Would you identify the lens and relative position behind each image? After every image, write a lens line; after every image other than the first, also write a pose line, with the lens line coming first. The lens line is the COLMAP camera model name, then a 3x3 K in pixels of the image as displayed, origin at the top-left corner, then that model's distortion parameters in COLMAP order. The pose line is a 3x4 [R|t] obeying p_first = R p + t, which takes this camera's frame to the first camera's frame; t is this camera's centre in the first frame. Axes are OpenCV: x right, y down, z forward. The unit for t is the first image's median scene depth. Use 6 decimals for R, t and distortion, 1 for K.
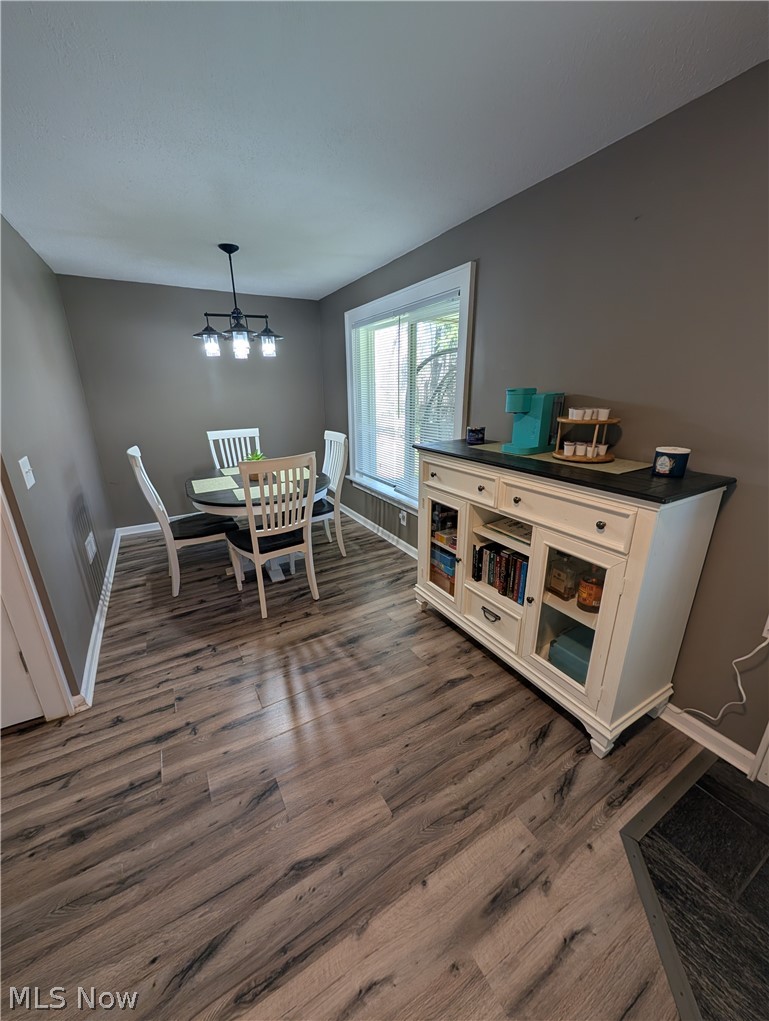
lens RADIAL K [[386.4, 0, 382.2], [0, 386.4, 514.2], [0, 0, 1]] dist [-0.000911, 0.000120]
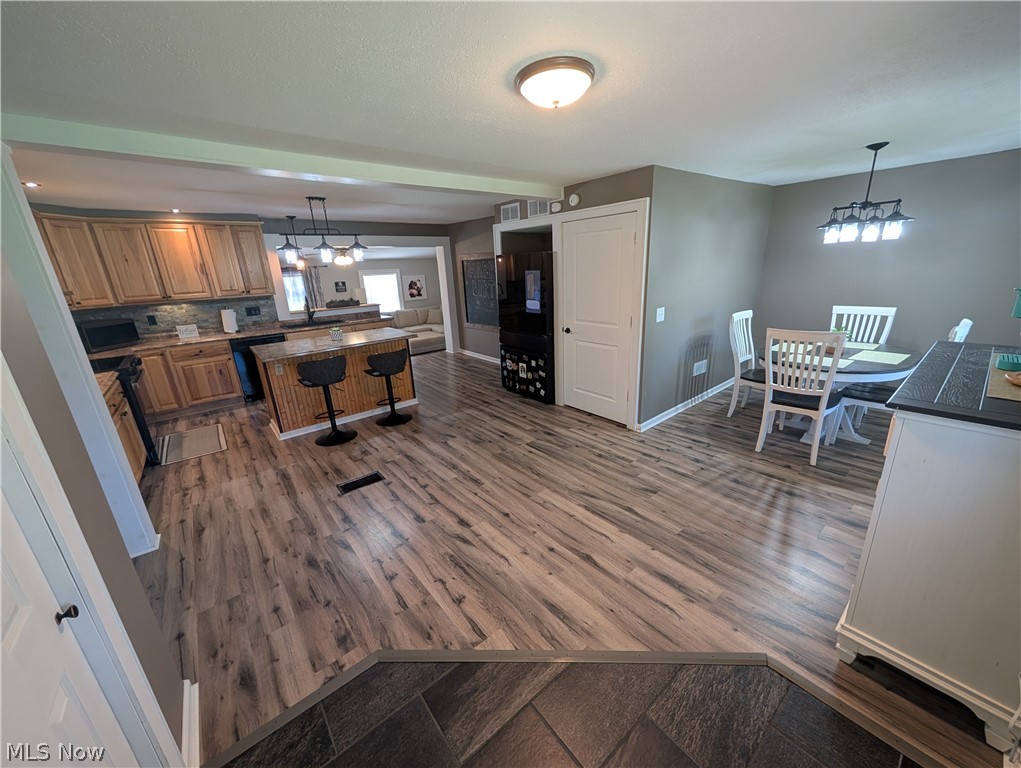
lens RADIAL K [[386.4, 0, 513.5], [0, 386.4, 388.5], [0, 0, 1]] dist [-0.000911, 0.000120]
pose [[0.170067, 0.301231, -0.938263, 0.917766], [-0.271202, 0.929673, 0.249315, -0.035859], [0.947379, 0.212058, 0.239801, -0.160185]]
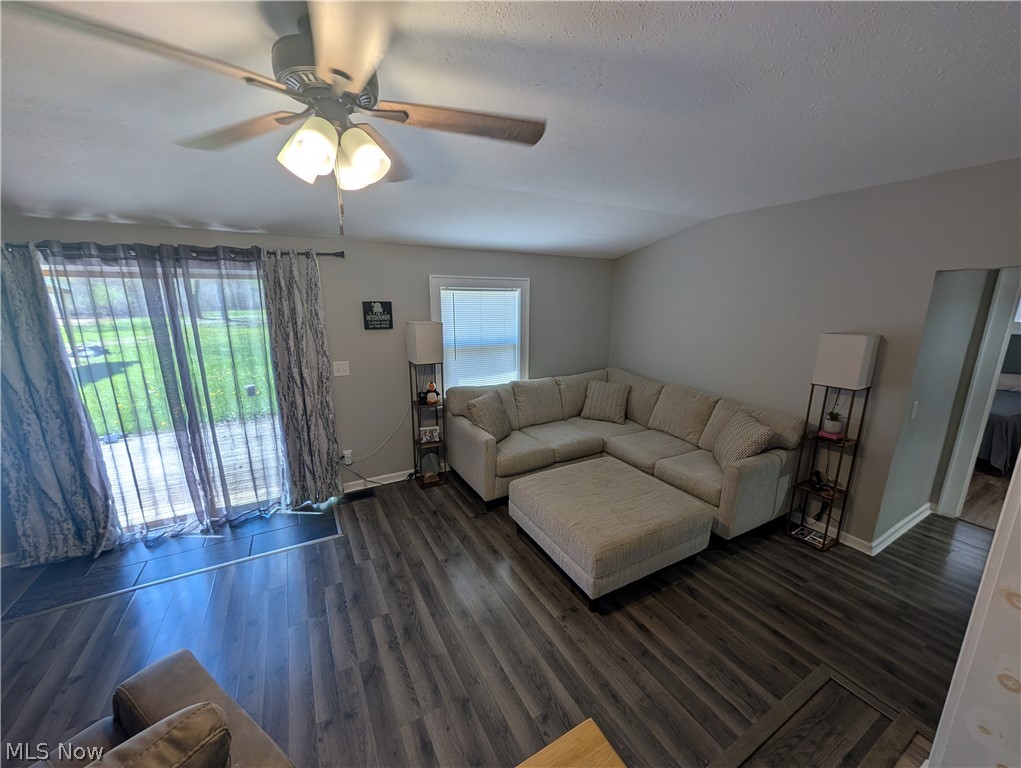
lens RADIAL K [[386.4, 0, 513.5], [0, 386.4, 388.5], [0, 0, 1]] dist [-0.000911, 0.000120]
pose [[-0.000706, 0.232725, -0.972542, -2.624857], [-0.315681, 0.922760, 0.221042, 0.300725], [0.948865, 0.307169, 0.072815, -0.767846]]
